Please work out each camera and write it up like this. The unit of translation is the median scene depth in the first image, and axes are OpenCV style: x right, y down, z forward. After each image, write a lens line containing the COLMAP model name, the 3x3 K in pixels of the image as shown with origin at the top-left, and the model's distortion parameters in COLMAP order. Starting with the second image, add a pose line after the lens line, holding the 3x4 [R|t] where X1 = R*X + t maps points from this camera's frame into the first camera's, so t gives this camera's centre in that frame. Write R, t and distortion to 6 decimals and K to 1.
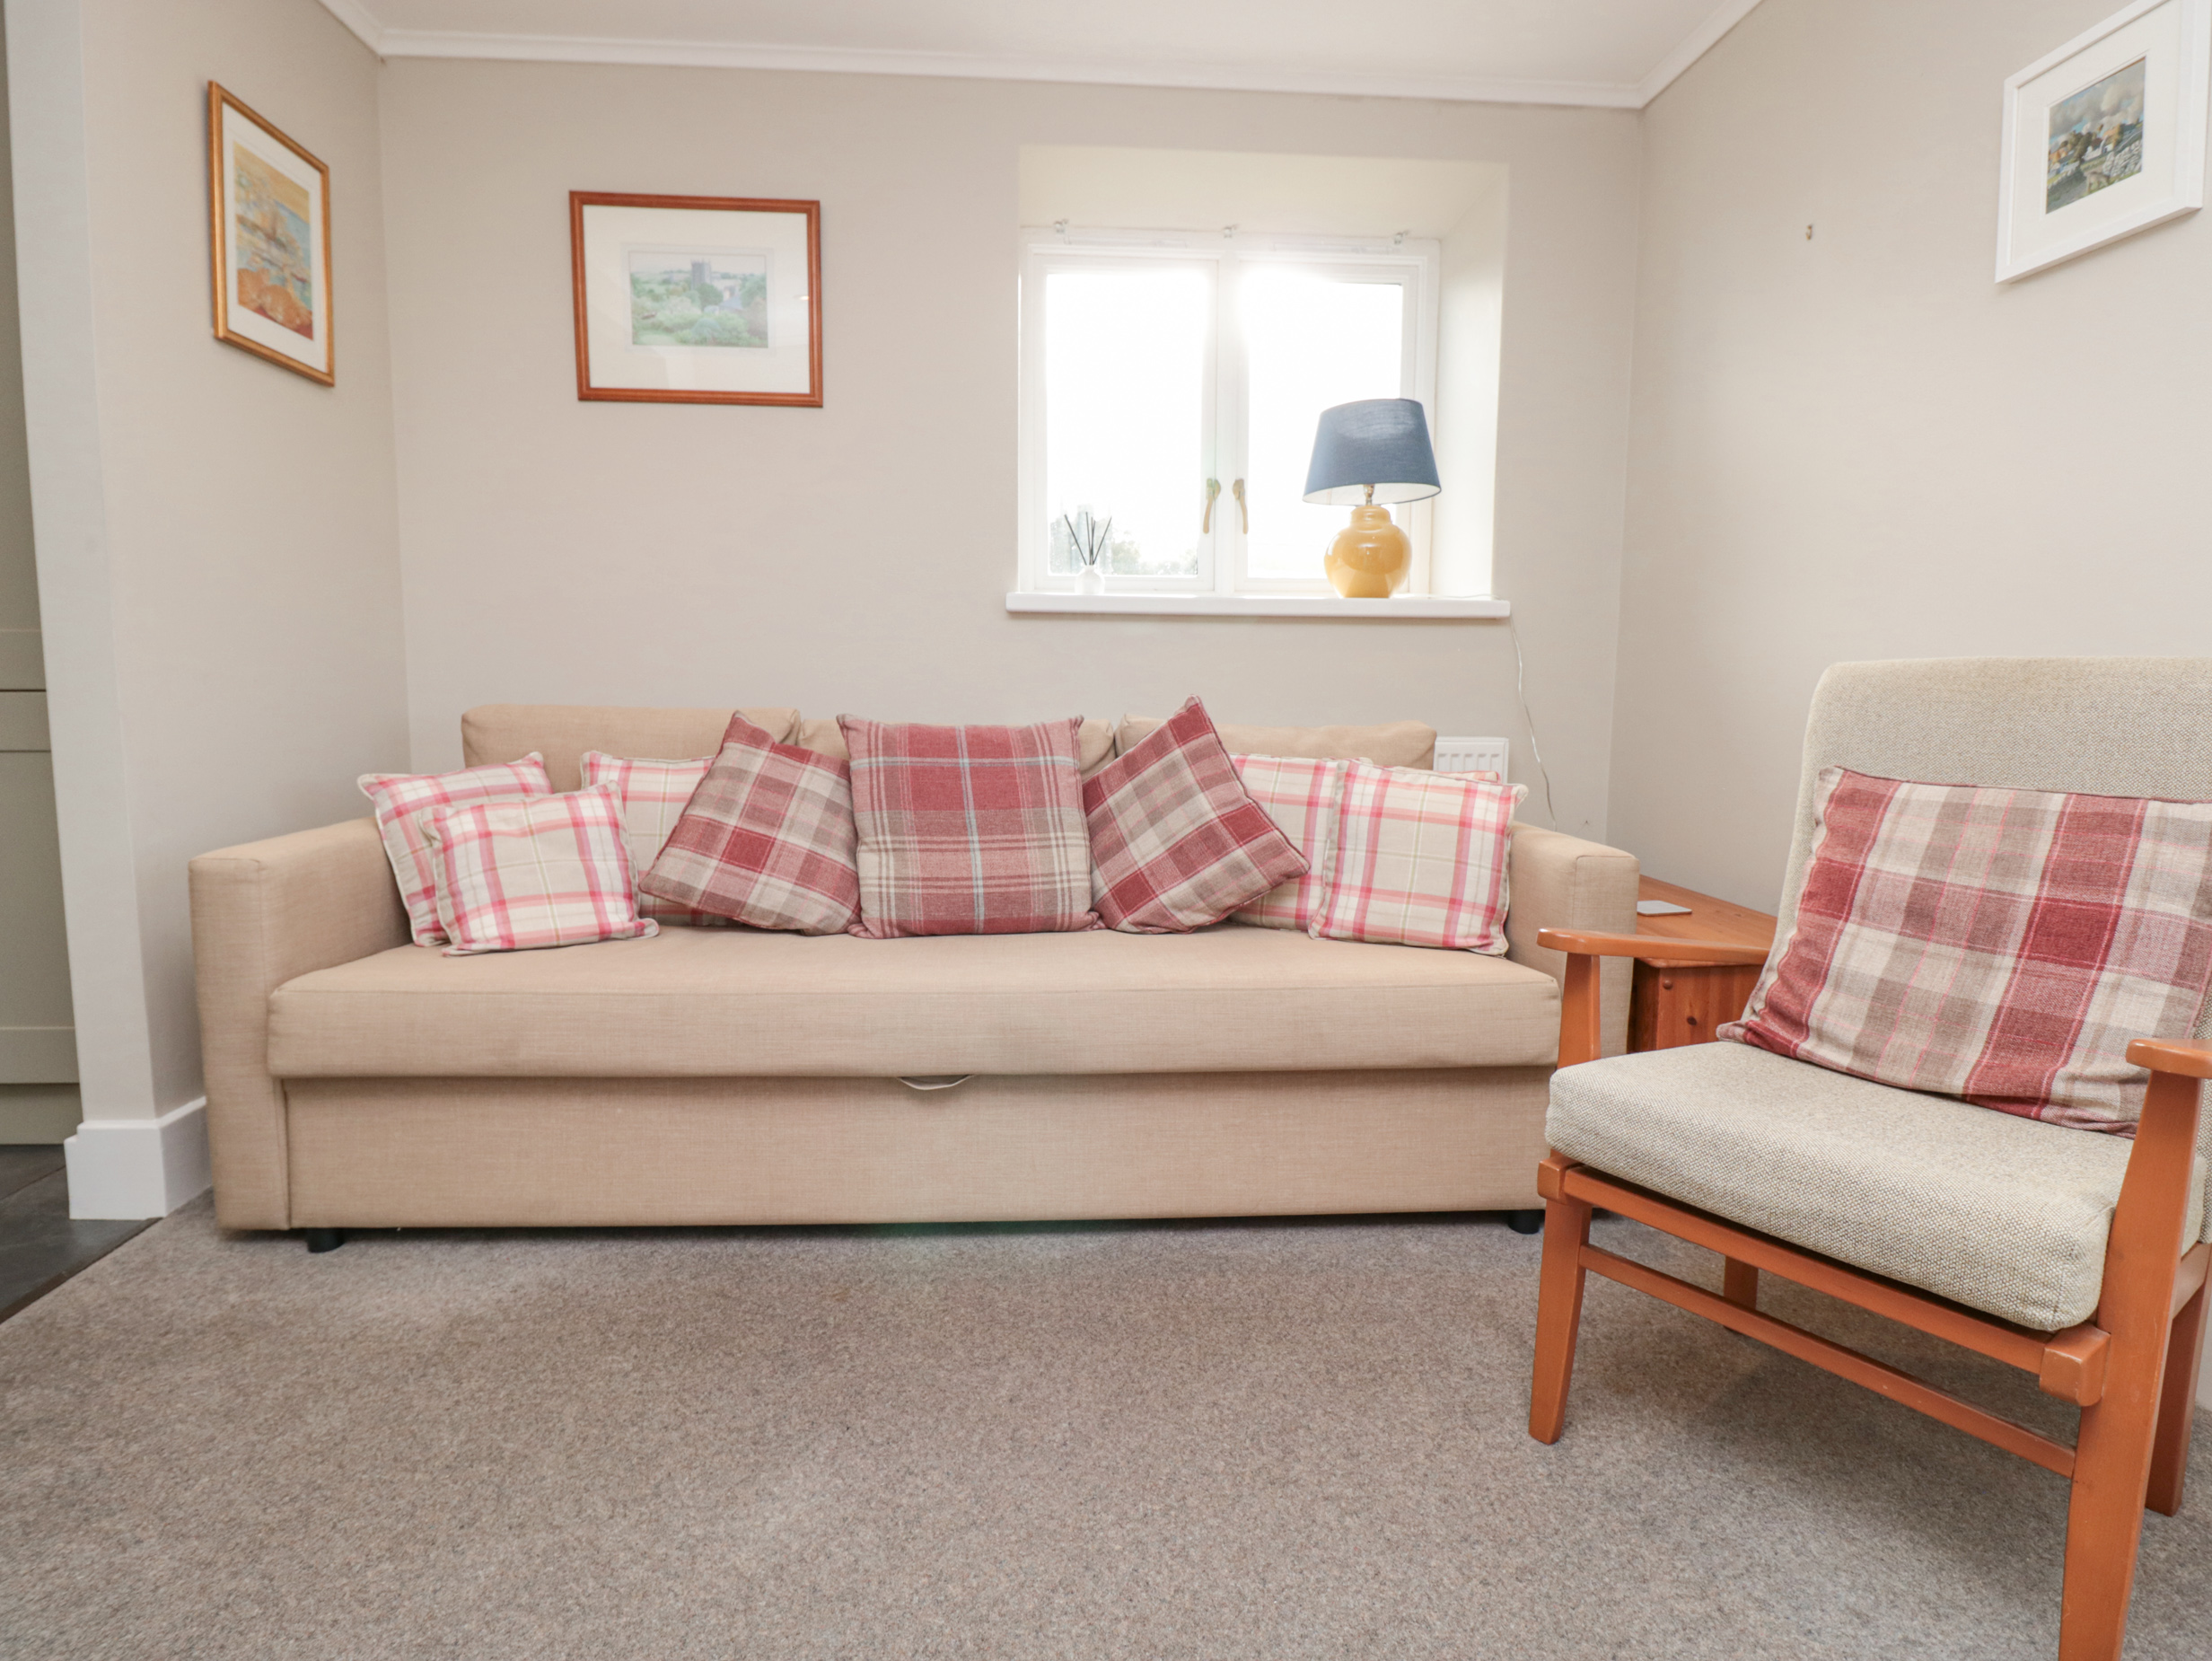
lens RADIAL K [[1152.3, 0, 1090.1], [0, 1152.3, 801.1], [0, 0, 1]] dist [0.002670, -0.014494]
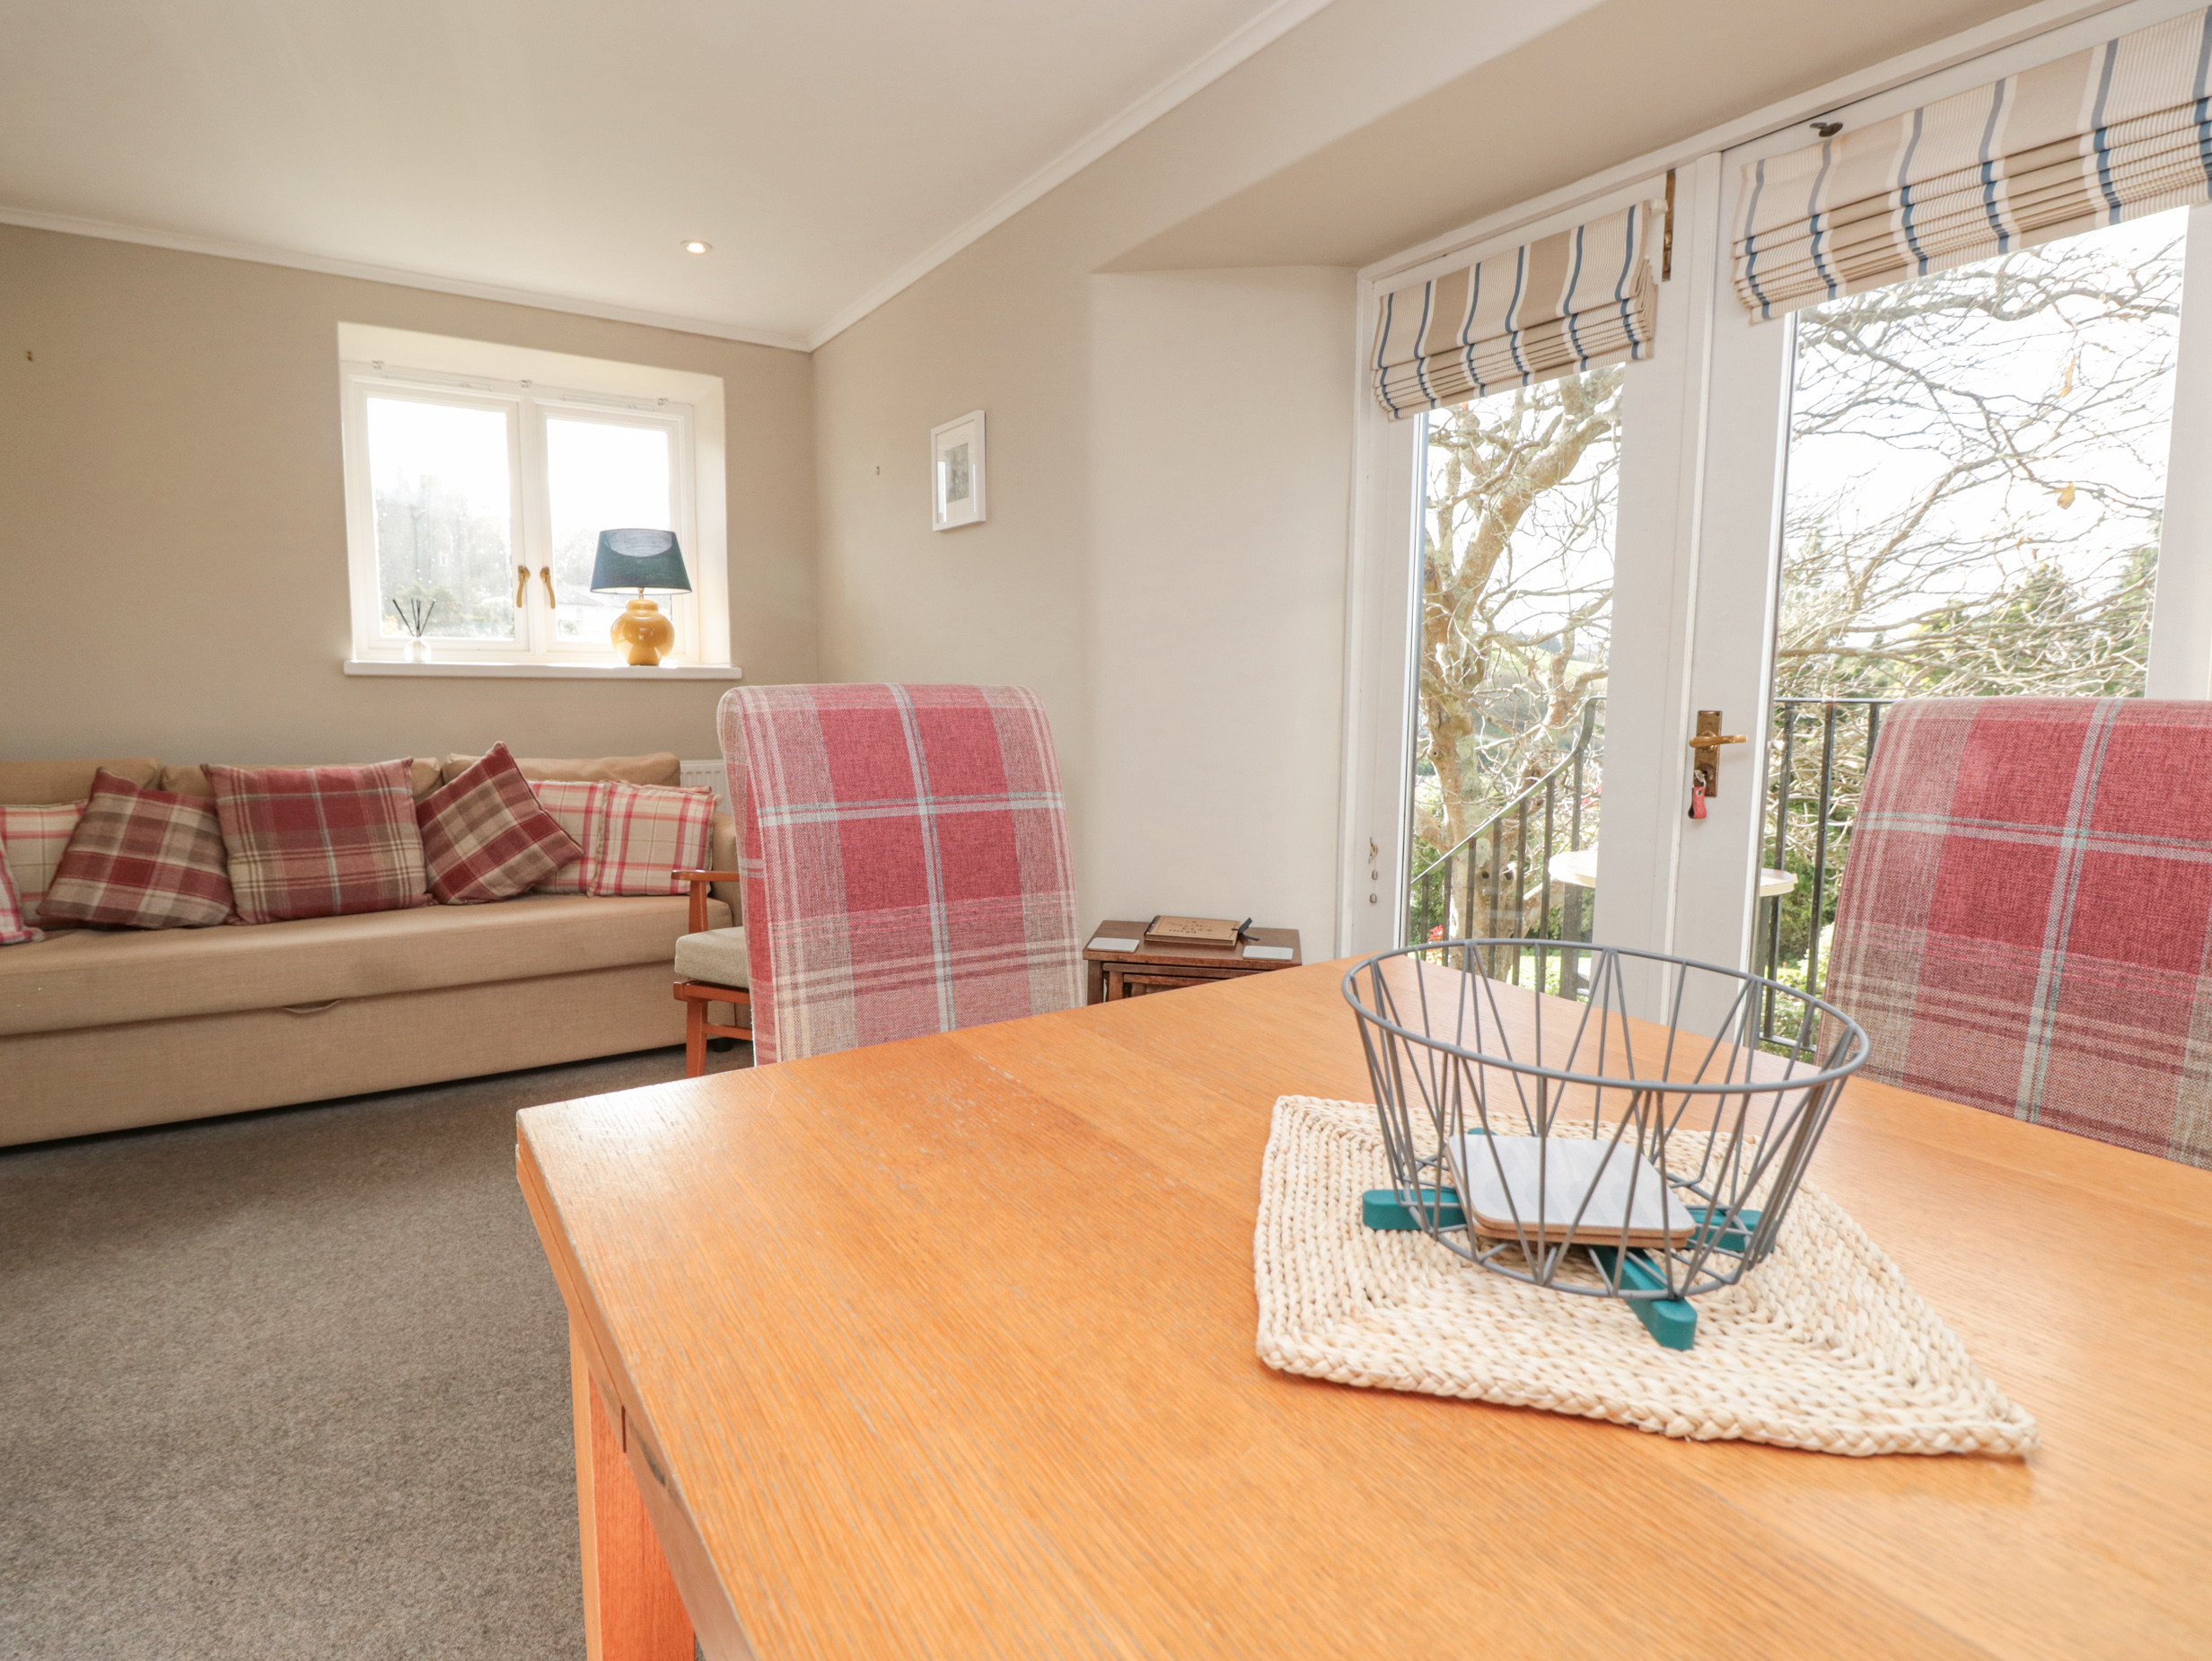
lens RADIAL K [[1147.2, 0, 1098.4], [0, 1147.2, 808.6], [0, 0, 1]] dist [-0.004014, -0.001687]
pose [[0.872531, -0.051736, 0.485813, 0.044138], [0.043823, 0.998657, 0.027645, -0.014593], [-0.486590, -0.002832, 0.873626, -0.695767]]
